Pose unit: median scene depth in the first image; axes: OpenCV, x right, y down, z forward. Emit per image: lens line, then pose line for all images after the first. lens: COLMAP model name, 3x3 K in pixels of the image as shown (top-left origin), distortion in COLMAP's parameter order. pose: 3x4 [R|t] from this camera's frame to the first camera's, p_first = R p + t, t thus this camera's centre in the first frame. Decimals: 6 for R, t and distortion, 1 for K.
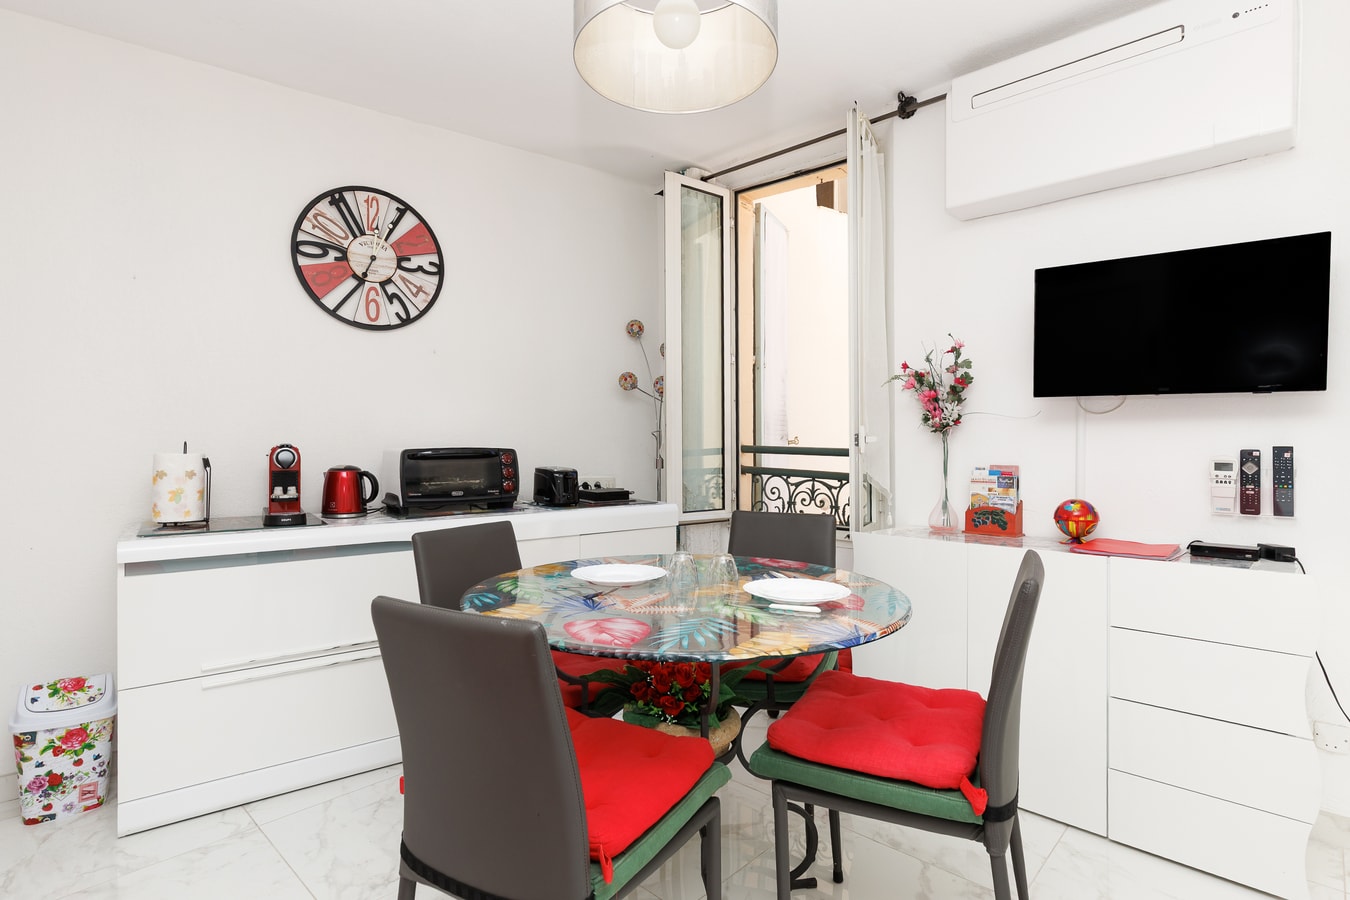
lens RADIAL K [[688.9, 0, 682.3], [0, 688.9, 442.2], [0, 0, 1]] dist [-0.000089, 0.000693]
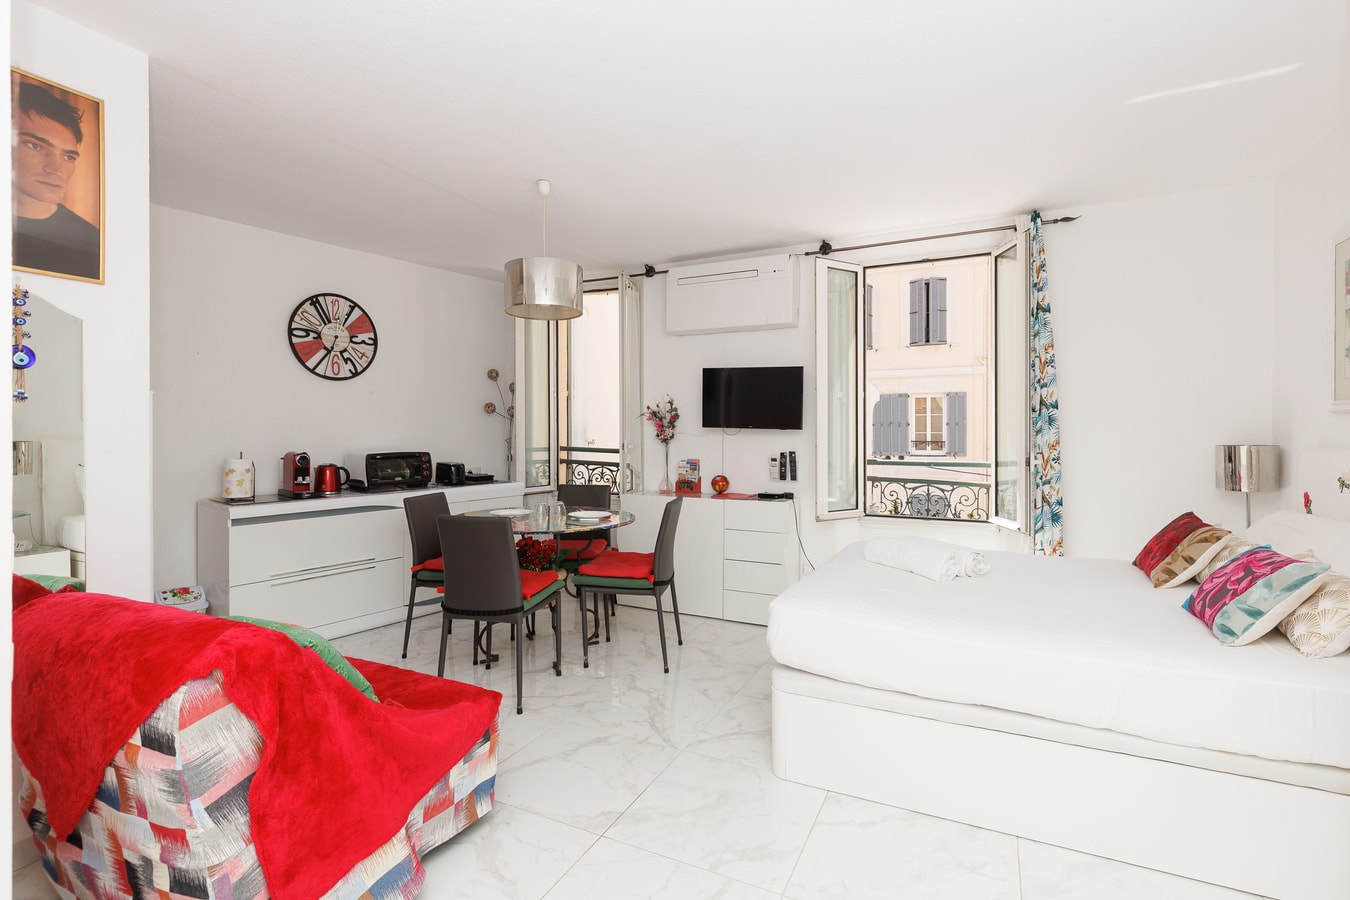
lens RADIAL K [[632.6, 0, 676.0], [0, 632.6, 432.5], [0, 0, 1]] dist [-0.001278, -0.000368]
pose [[0.959302, -0.000194, 0.282382, -0.098361], [-0.001747, 0.999977, 0.006620, -0.051242], [-0.282377, -0.006844, 0.959279, -0.696041]]
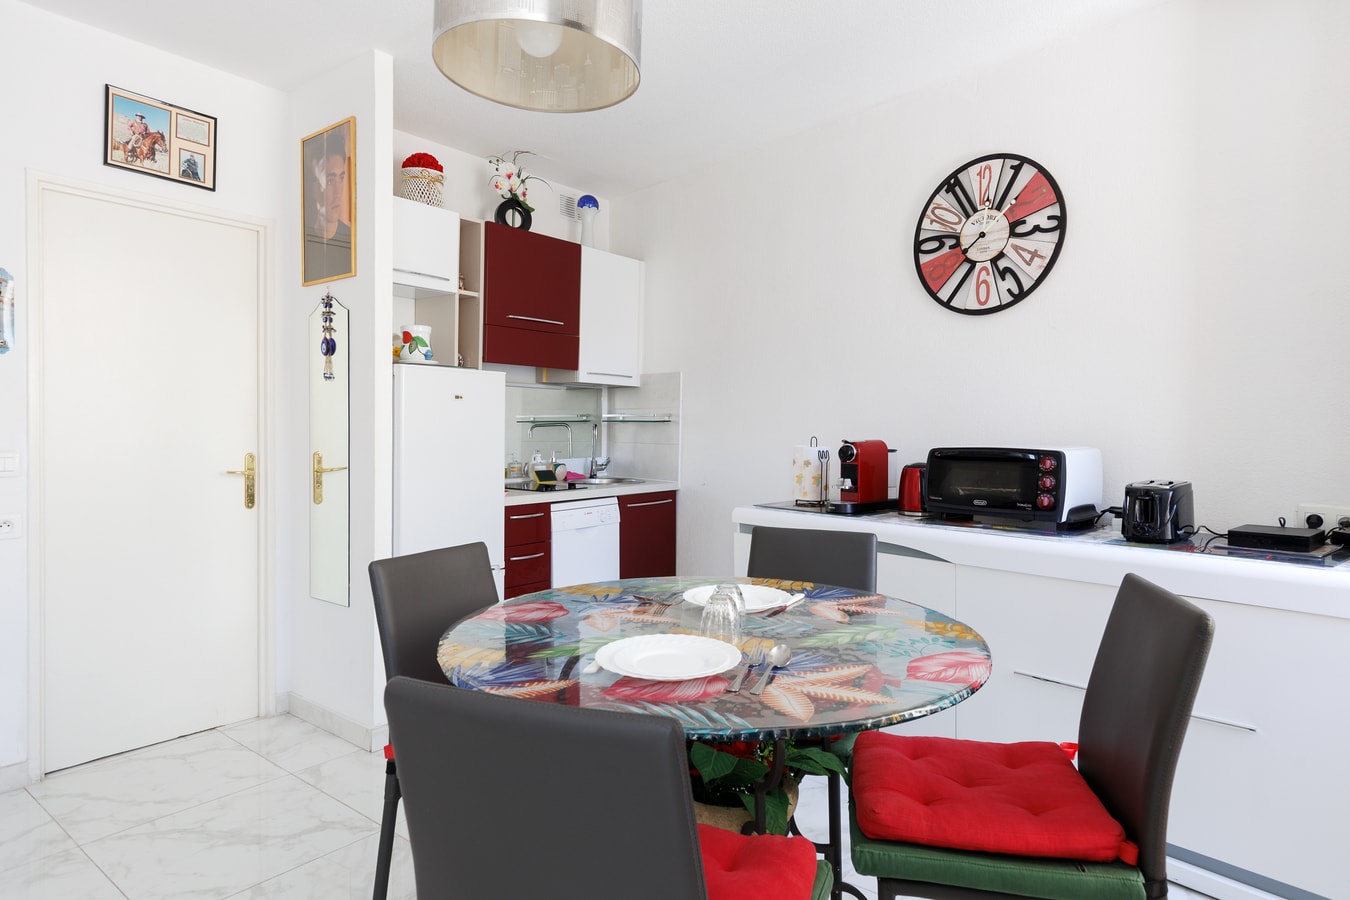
lens RADIAL K [[779.8, 0, 692.7], [0, 779.8, 444.3], [0, 0, 1]] dist [0.001650, 0.001229]
pose [[0.092592, 0.022205, -0.995457, 0.549804], [-0.003147, 0.999753, 0.022008, -0.014660], [0.995699, 0.001095, 0.092639, 0.539128]]
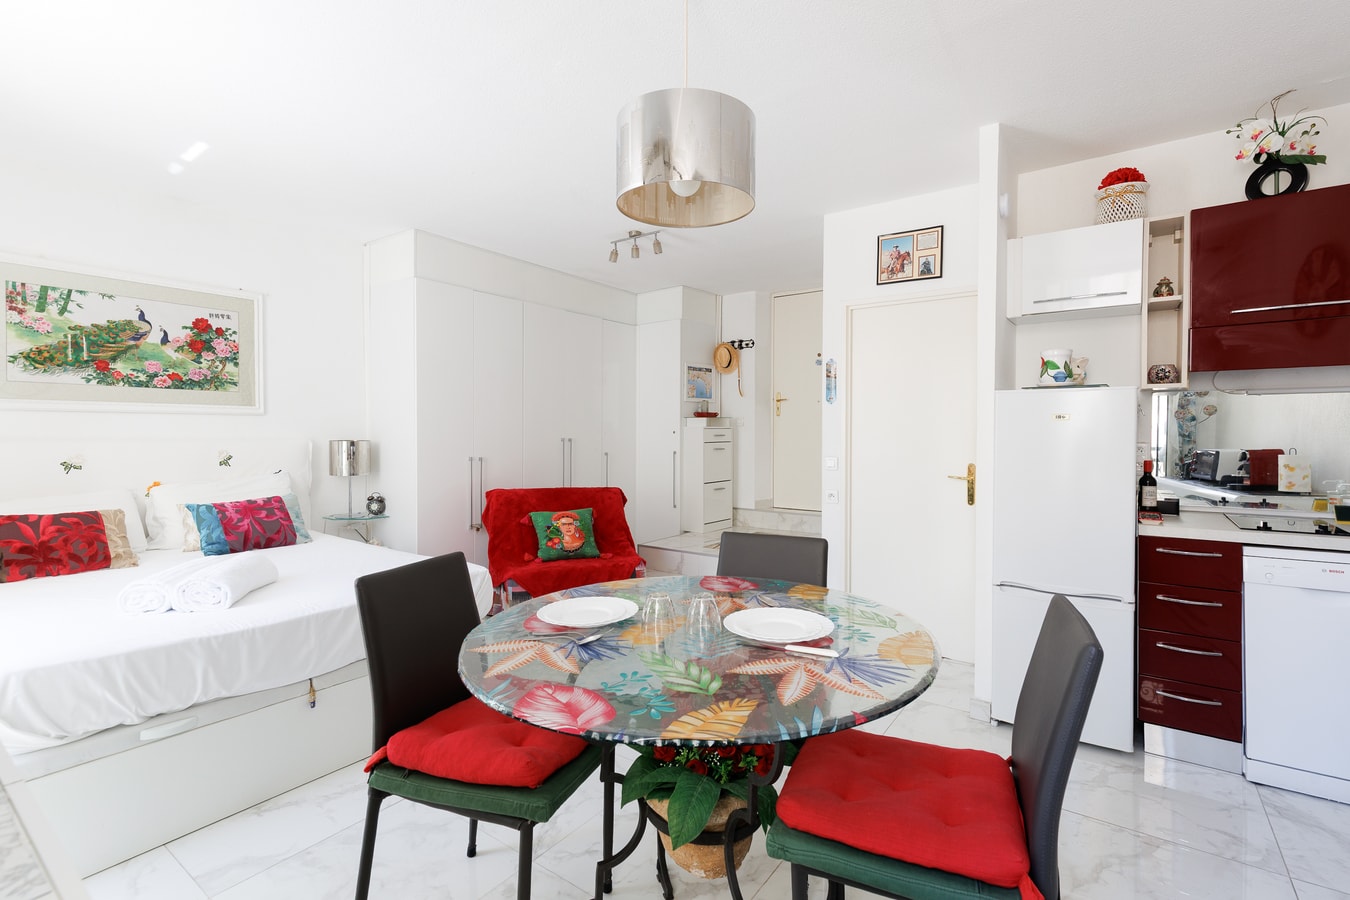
lens RADIAL K [[619.5, 0, 681.5], [0, 619.5, 441.2], [0, 0, 1]] dist [0.012115, -0.001127]
pose [[-0.990353, 0.003578, -0.138521, 0.100821], [0.002129, 0.999941, 0.010607, -0.031544], [0.138551, 0.010210, -0.990303, 1.090954]]
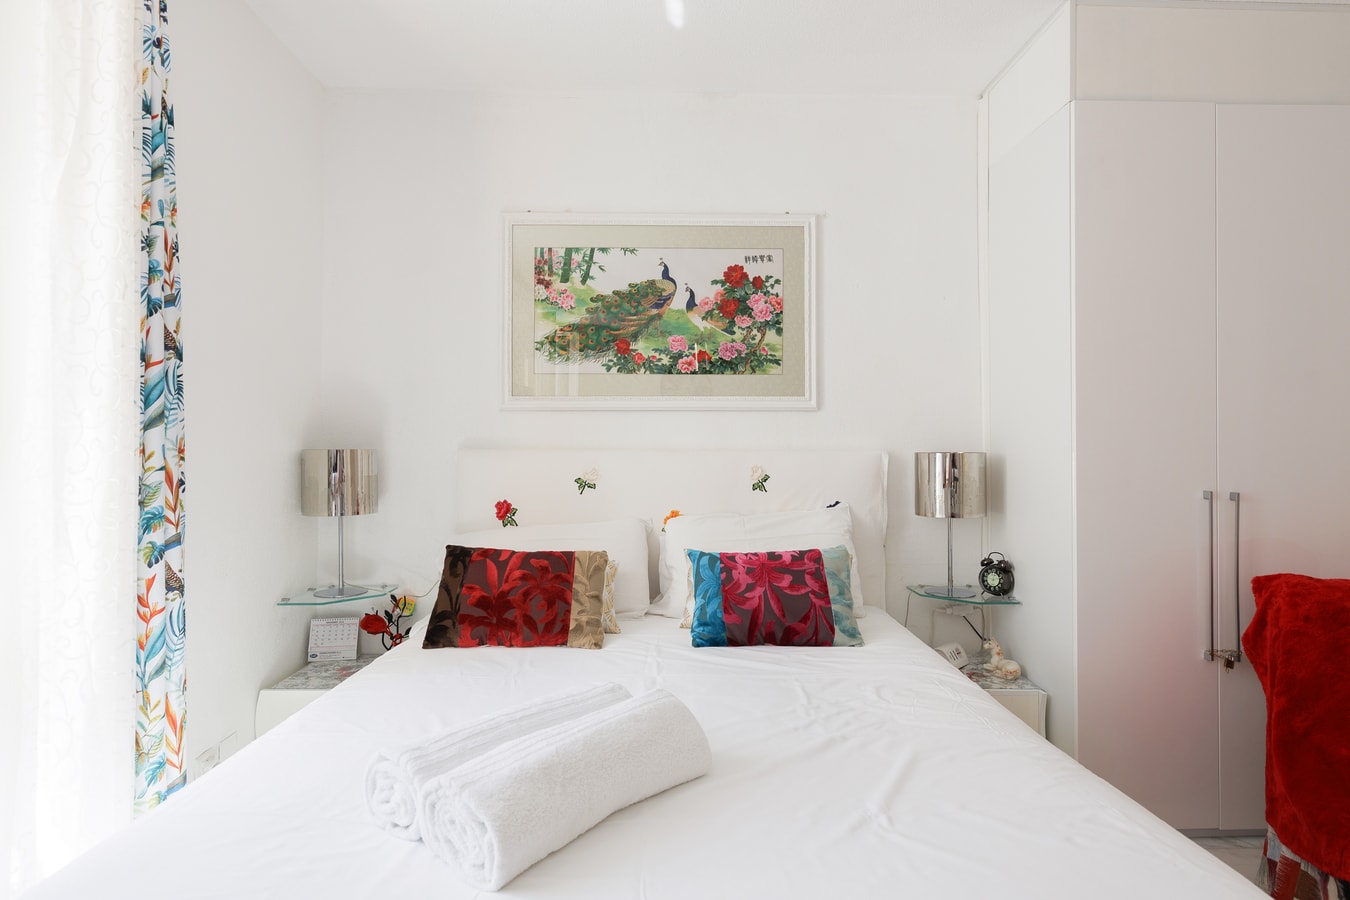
lens RADIAL K [[717.9, 0, 675.0], [0, 717.9, 450.0], [0, 0, 1]] dist [-0.003268, 0.000031]
pose [[-0.704590, 0.007489, 0.709575, 0.266413], [-0.001405, 0.999928, -0.011948, -0.011421], [-0.709613, -0.009415, -0.704529, 0.432820]]
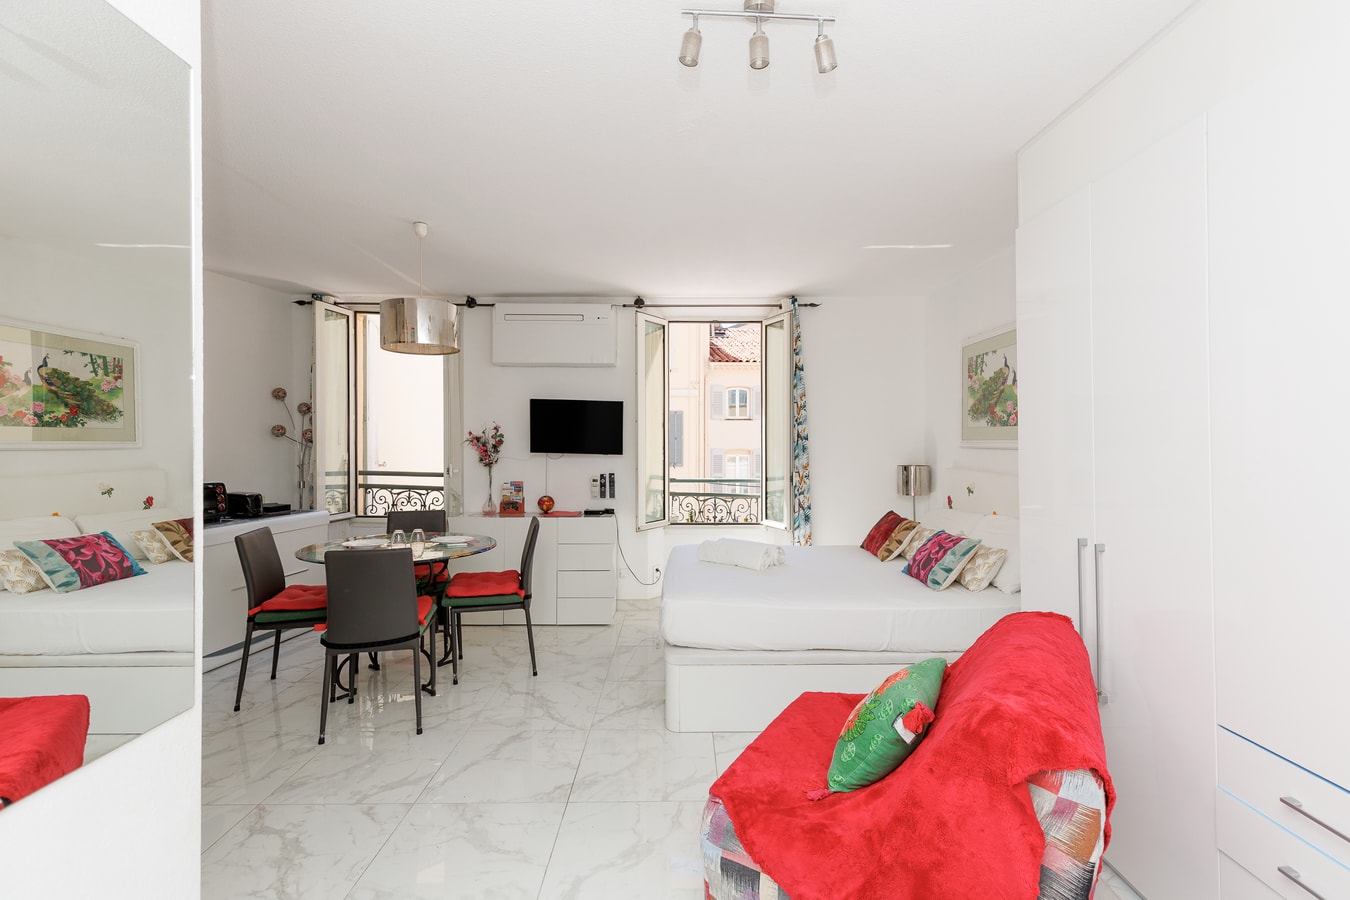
lens RADIAL K [[619.5, 0, 681.5], [0, 619.5, 441.2], [0, 0, 1]] dist [0.012115, -0.001127]
pose [[0.731870, 0.001121, 0.681443, -0.445862], [-0.004639, 0.999984, 0.003338, -0.093072], [-0.681428, -0.005604, 0.731863, -0.723636]]
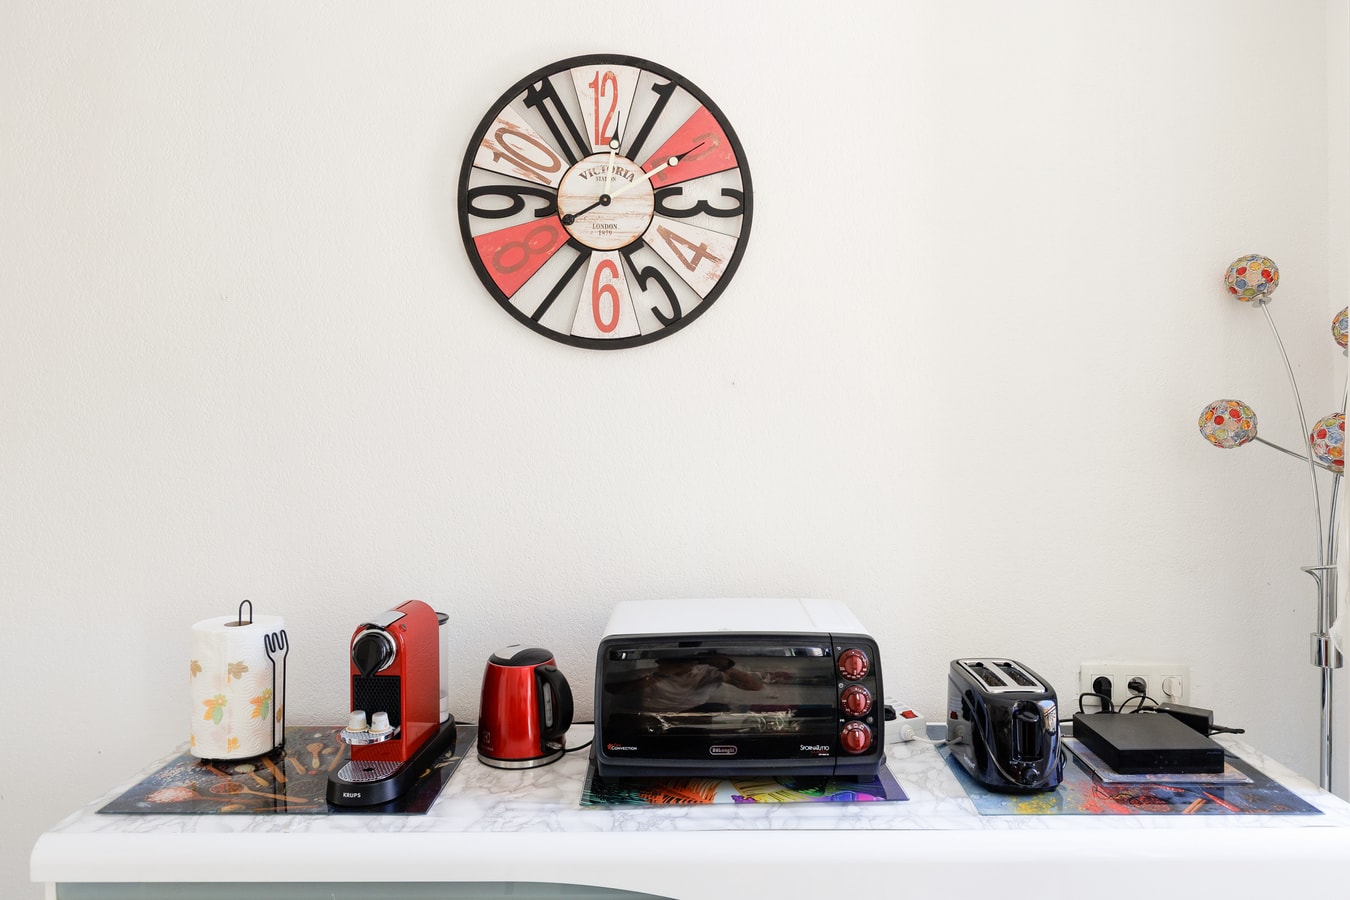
lens RADIAL K [[911.9, 0, 678.2], [0, 911.9, 439.6], [0, 0, 1]] dist [0.000681, 0.000388]
pose [[0.799469, 0.003949, -0.600694, -0.024236], [0.006002, 0.999876, 0.014562, -0.110965], [0.600677, -0.015247, 0.799347, 0.528844]]
